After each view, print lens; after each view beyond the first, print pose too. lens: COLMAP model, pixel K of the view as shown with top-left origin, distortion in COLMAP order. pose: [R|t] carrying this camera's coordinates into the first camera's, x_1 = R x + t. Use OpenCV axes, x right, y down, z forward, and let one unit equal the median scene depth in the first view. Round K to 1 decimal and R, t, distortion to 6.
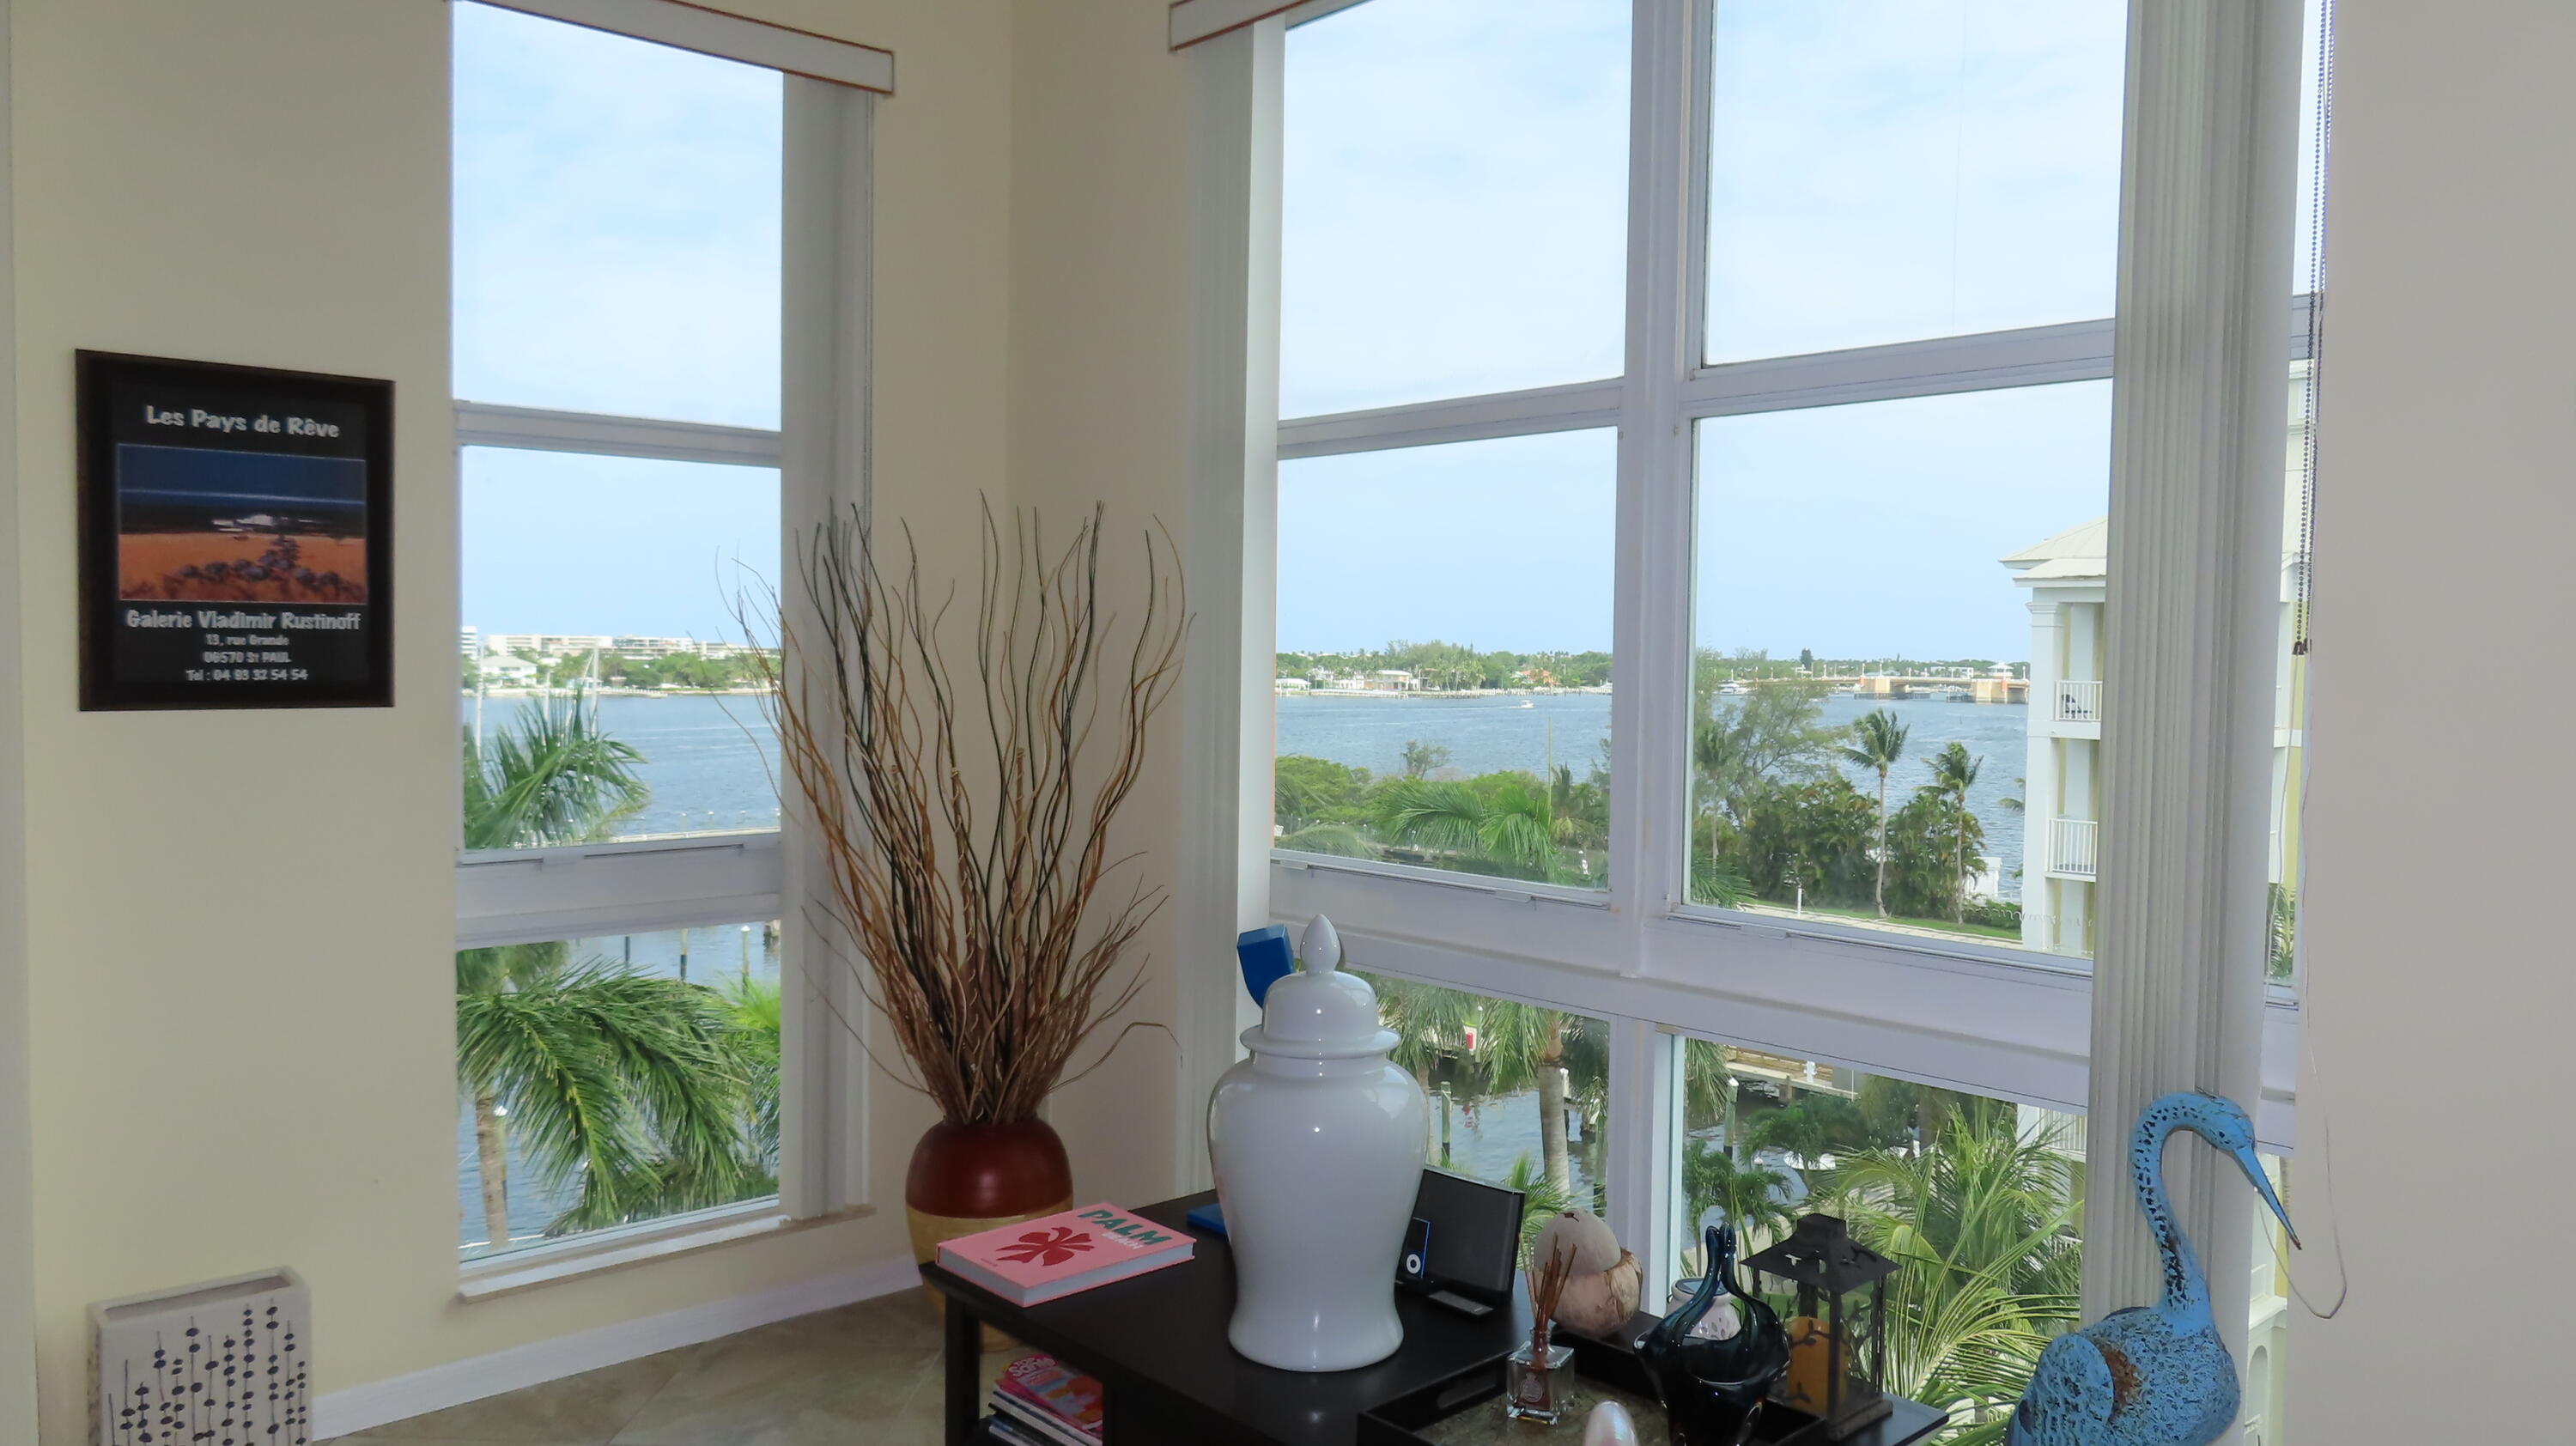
lens RADIAL K [[1857.5, 0, 1288.0], [0, 1857.5, 723.0], [0, 0, 1]] dist [-0.005568, -0.002659]
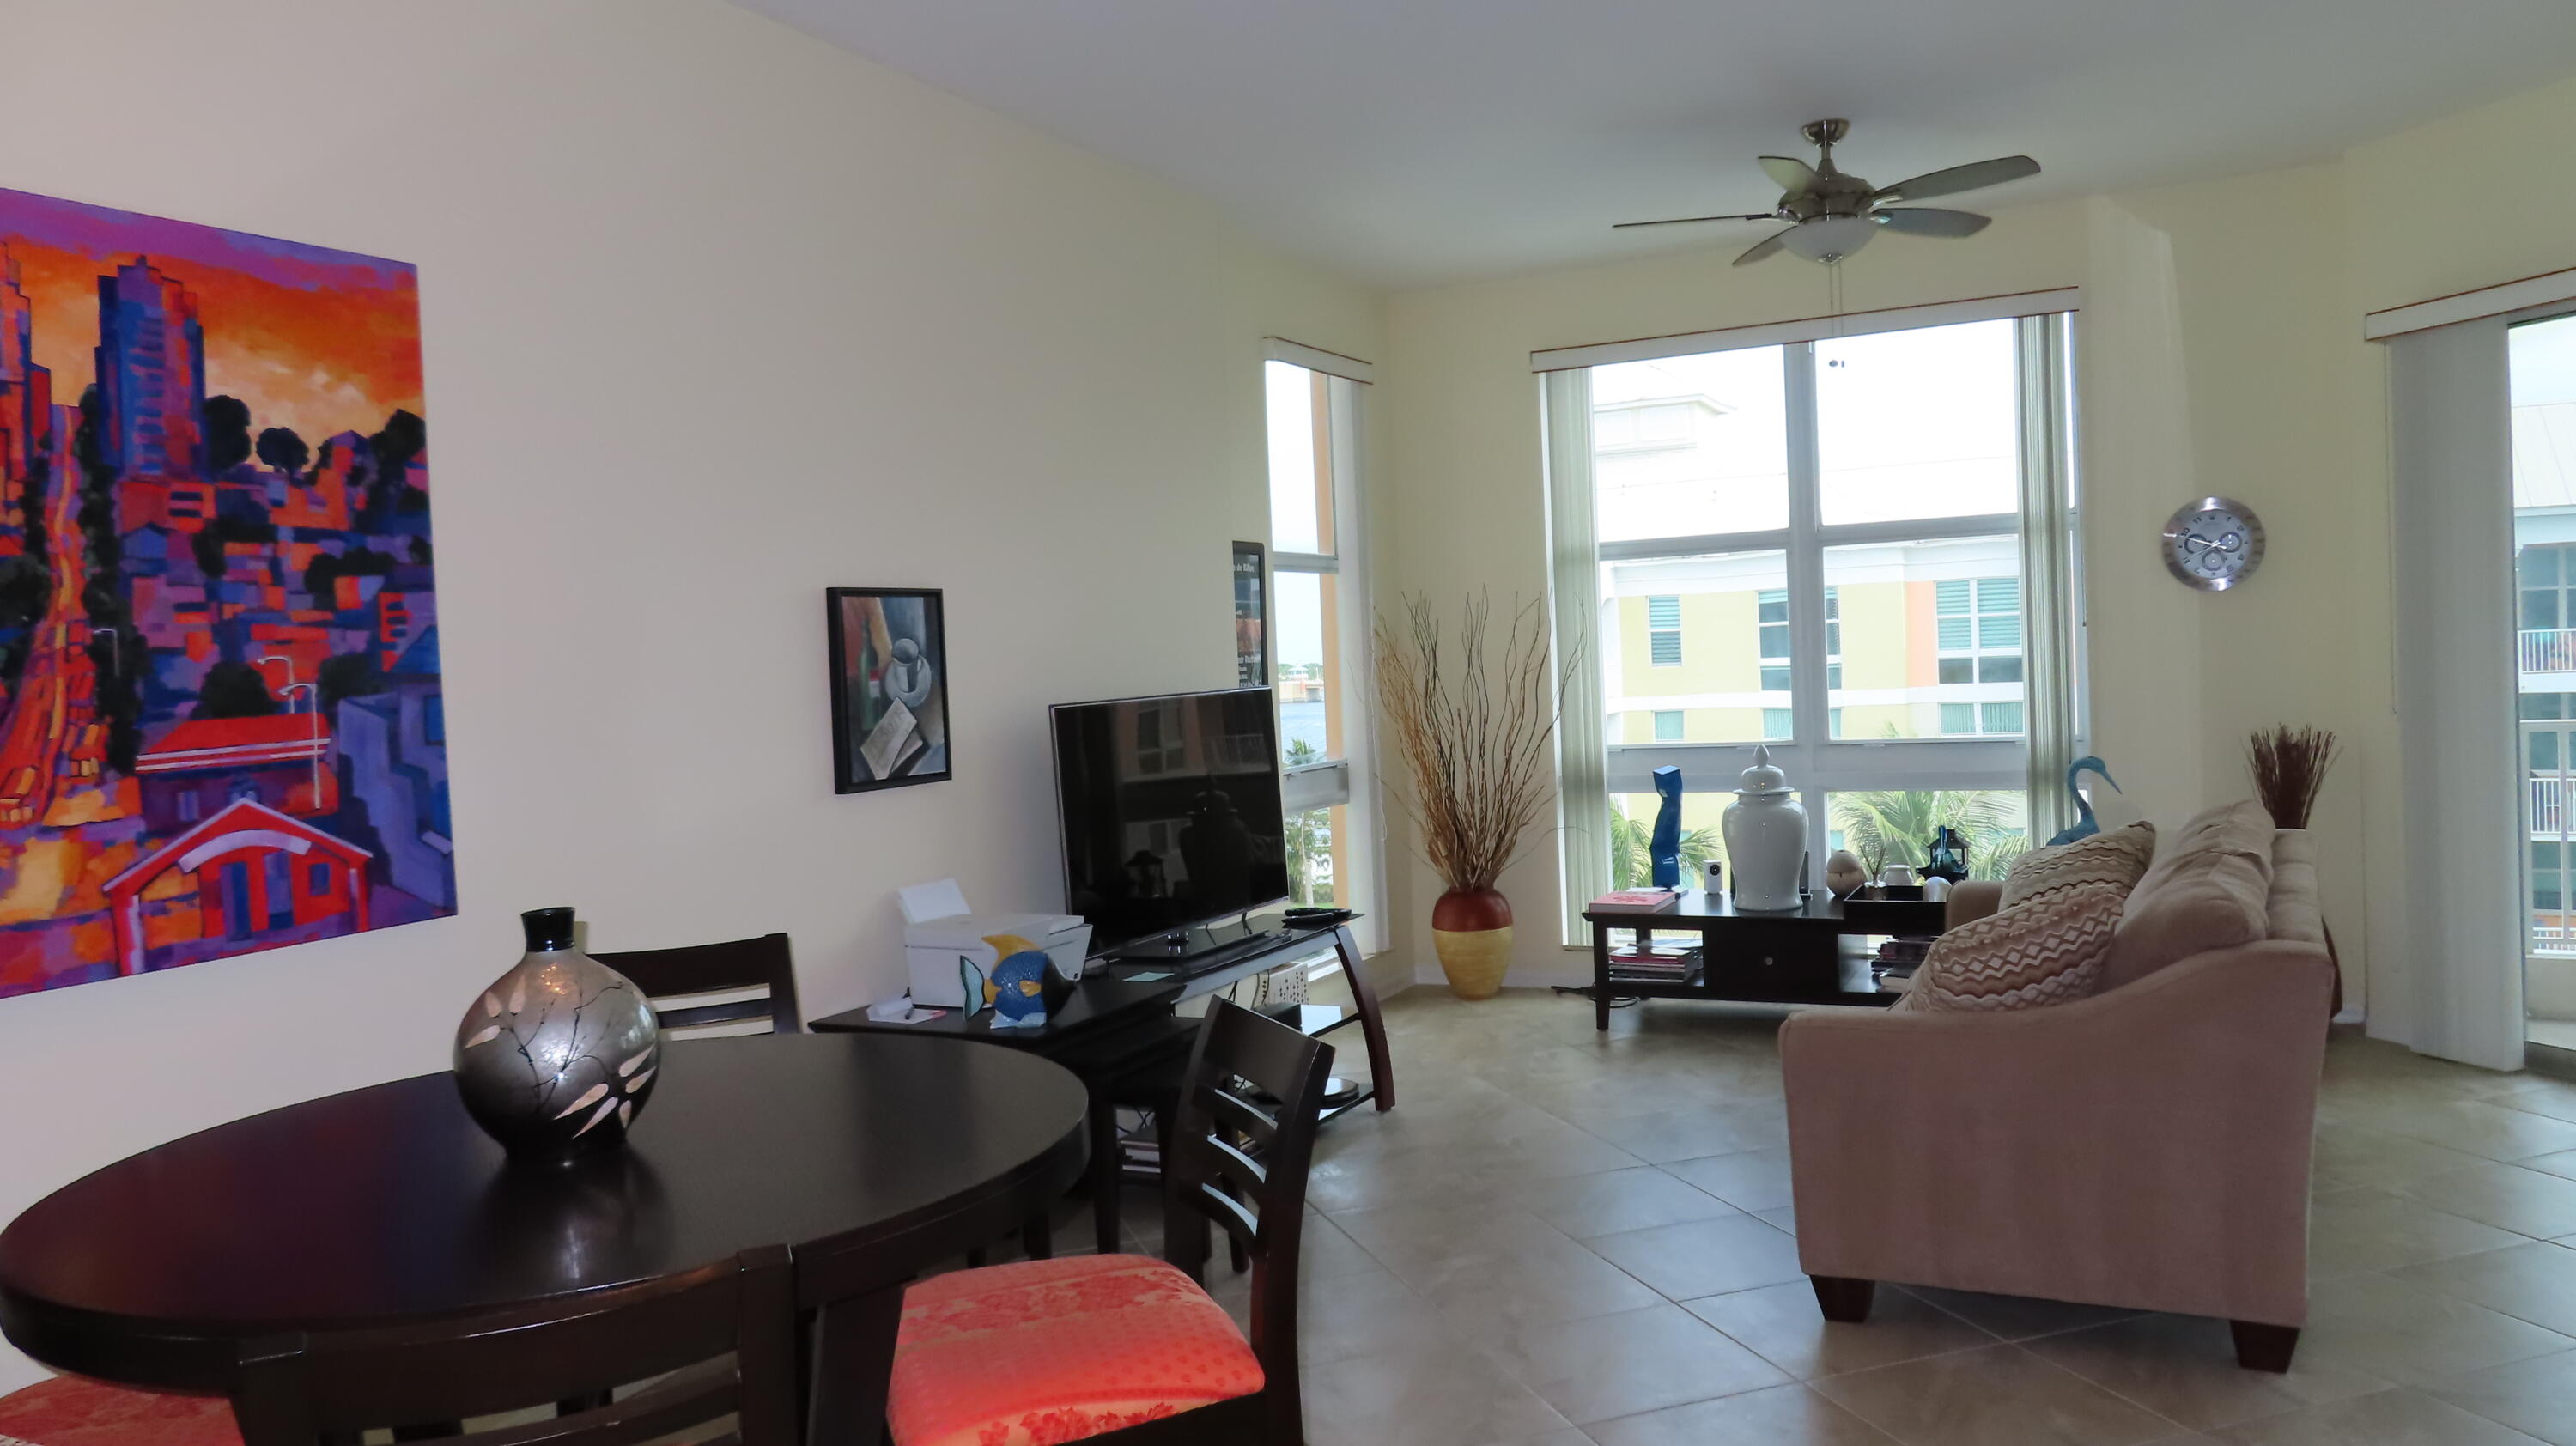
lens RADIAL K [[1830.9, 0, 1288.0], [0, 1830.9, 723.0], [0, 0, 1]] dist [-0.008680, -0.005400]
pose [[0.931381, -0.071490, 0.356957, -1.033406], [0.076227, 0.997090, 0.000801, 0.015618], [-0.355975, 0.026464, 0.934121, -0.800574]]
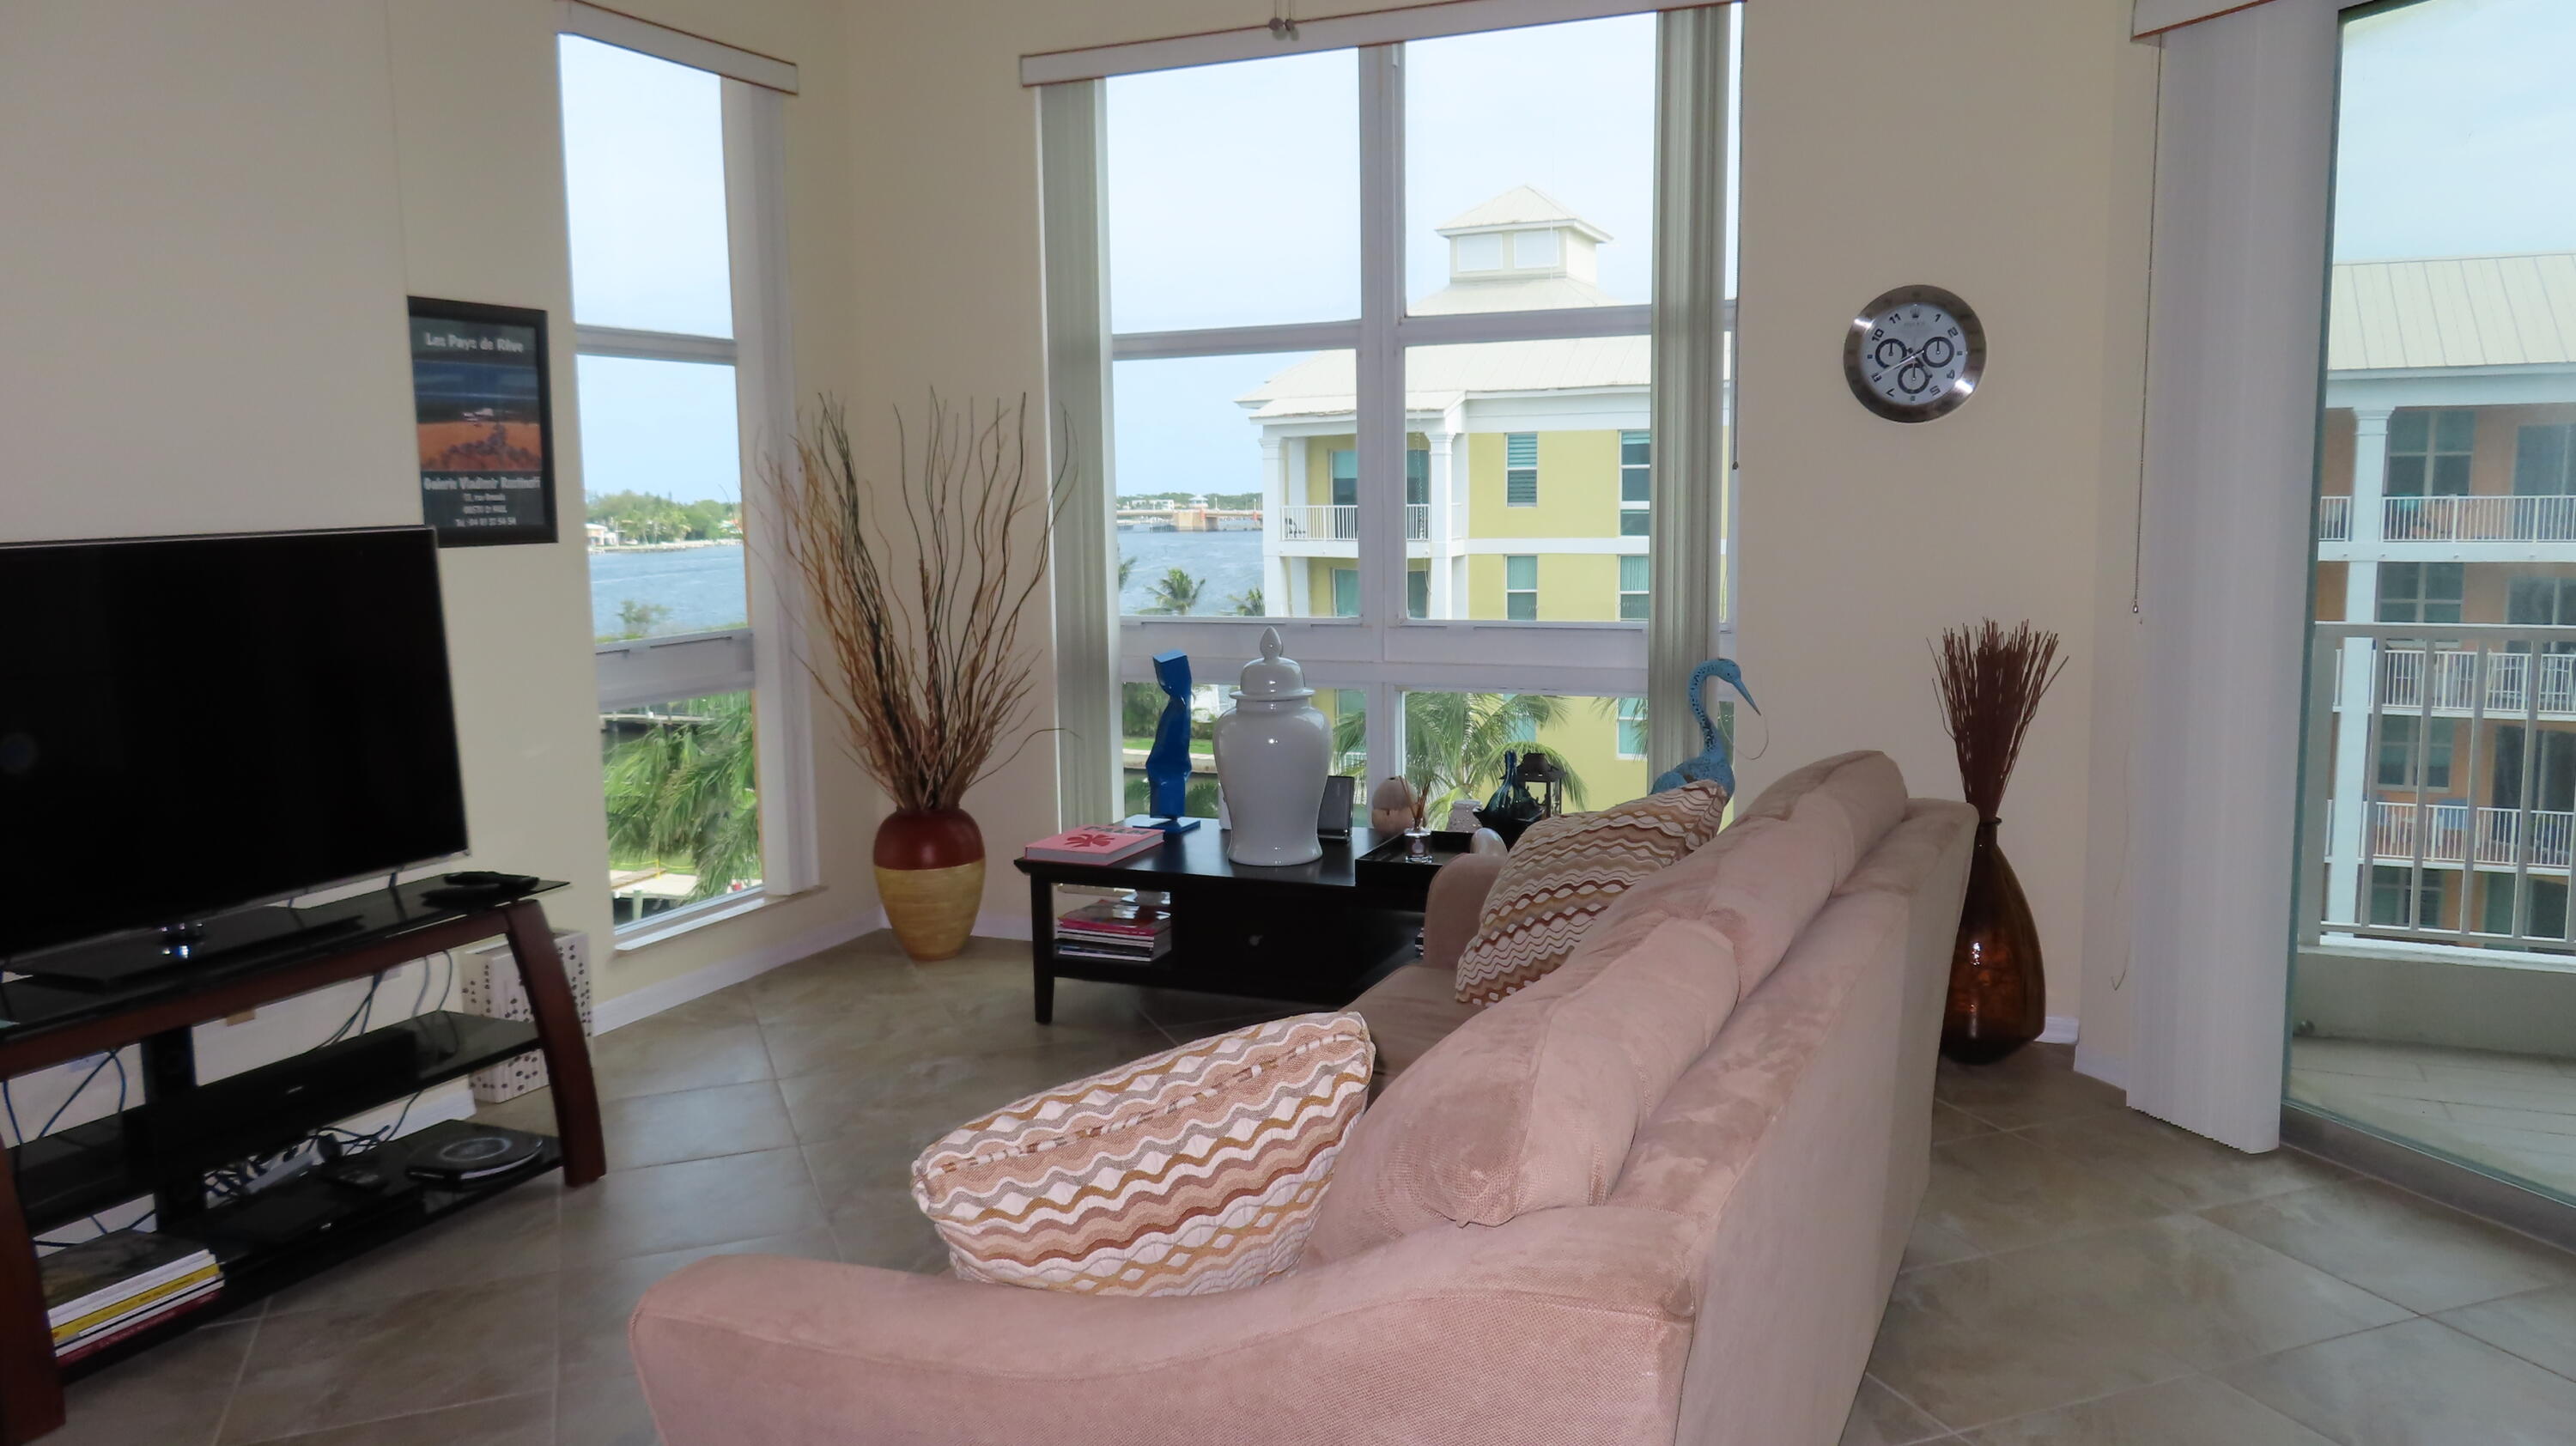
lens RADIAL K [[1857.5, 0, 1288.0], [0, 1857.5, 723.0], [0, 0, 1]] dist [-0.005568, -0.002659]
pose [[0.908652, -0.084195, 0.408979, -0.489971], [0.049685, 0.994303, 0.094305, 0.019566], [-0.414588, -0.065370, 0.907658, -0.458540]]
